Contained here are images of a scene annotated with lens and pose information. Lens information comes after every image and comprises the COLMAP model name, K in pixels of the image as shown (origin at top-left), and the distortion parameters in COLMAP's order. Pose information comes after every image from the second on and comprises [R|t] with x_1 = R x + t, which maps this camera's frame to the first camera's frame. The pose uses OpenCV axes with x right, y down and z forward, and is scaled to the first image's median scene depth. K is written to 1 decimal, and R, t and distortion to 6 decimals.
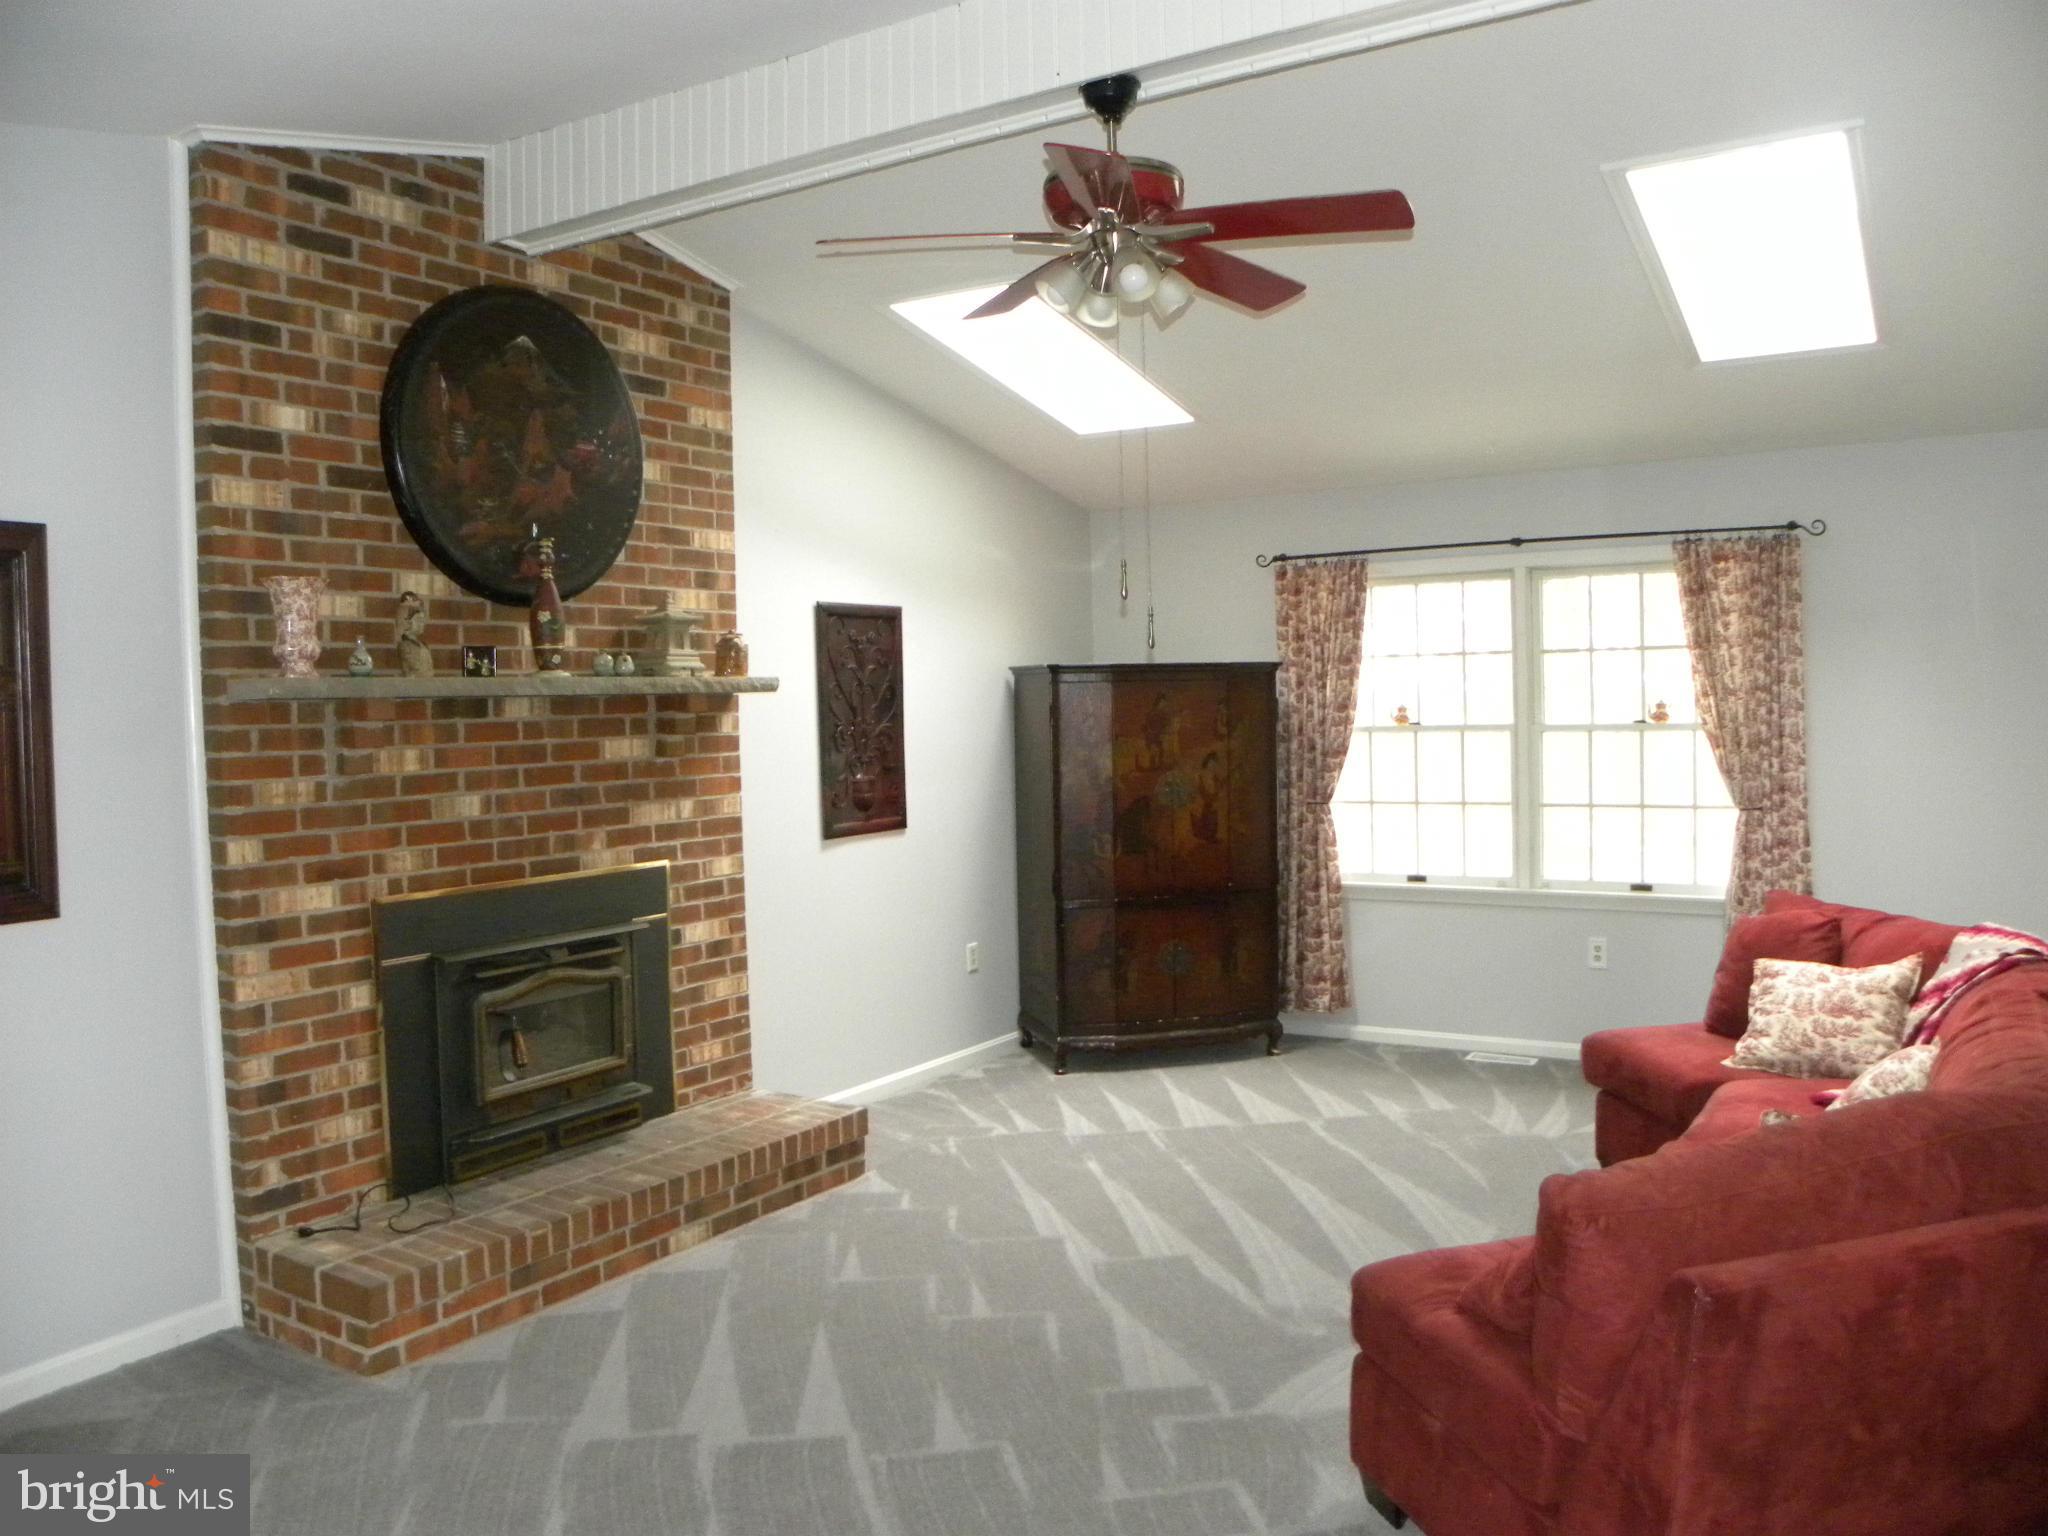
lens RADIAL K [[1588.2, 0, 1024.0], [0, 1588.2, 768.0], [0, 0, 1]] dist [-0.126172, 0.081937]
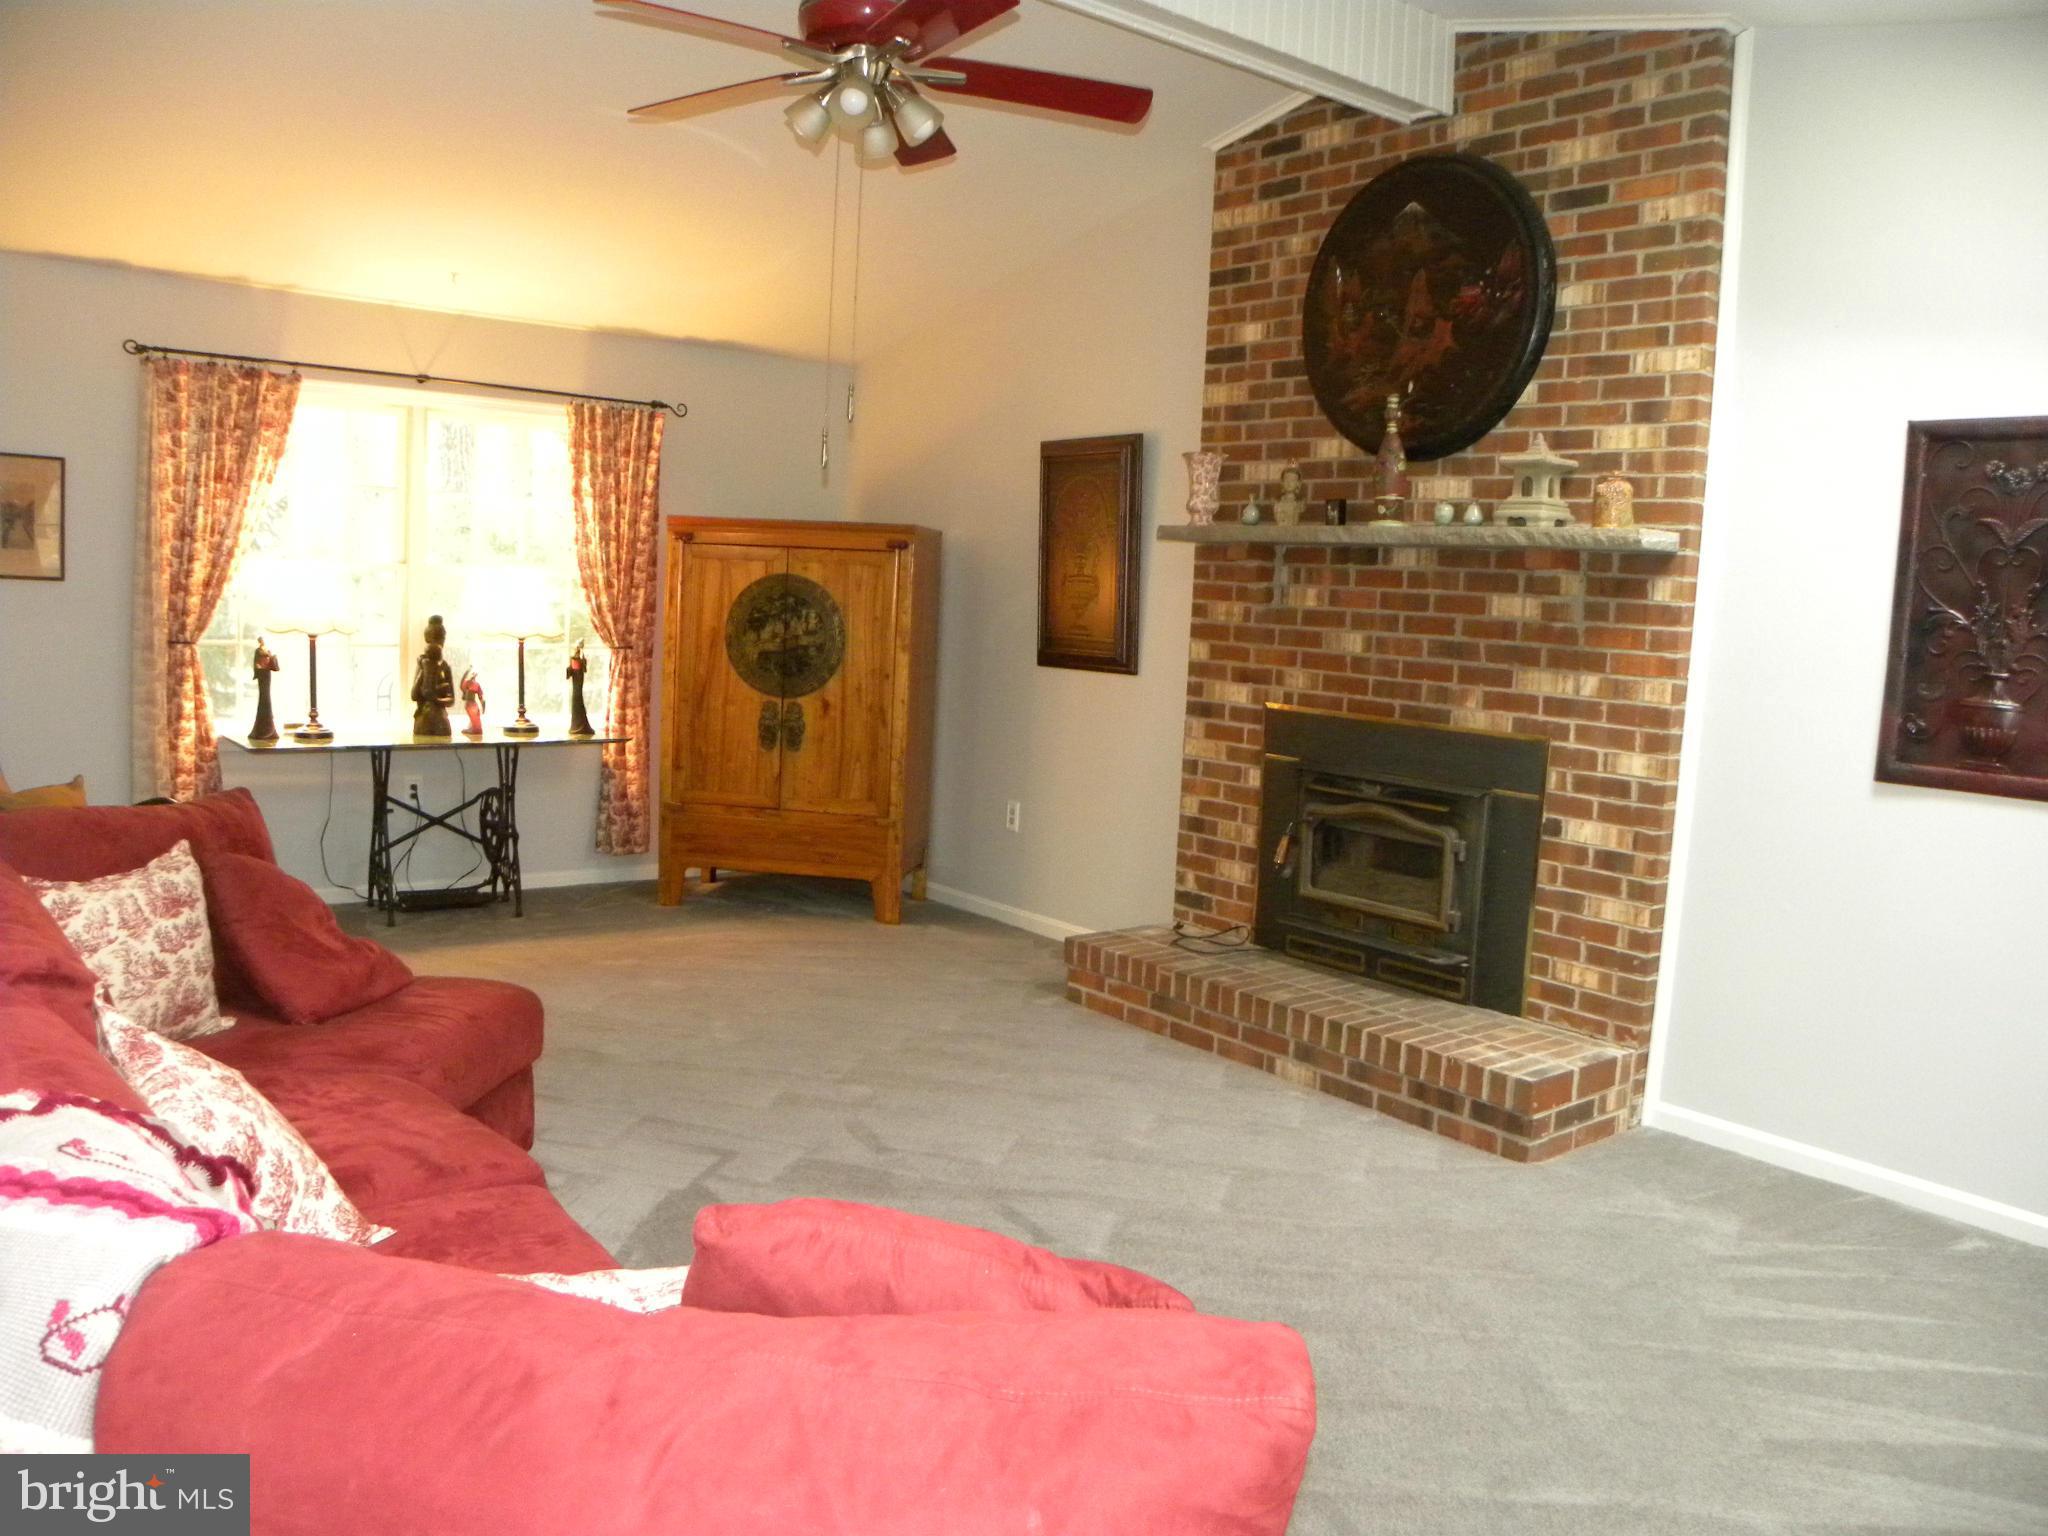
lens RADIAL K [[1588.2, 0, 1024.0], [0, 1588.2, 768.0], [0, 0, 1]] dist [-0.126172, 0.081937]
pose [[-0.341480, 0.109519, -0.933487, 0.766800], [-0.081761, 0.985962, 0.145585, -0.031721], [0.936326, 0.126037, -0.327731, 1.114721]]
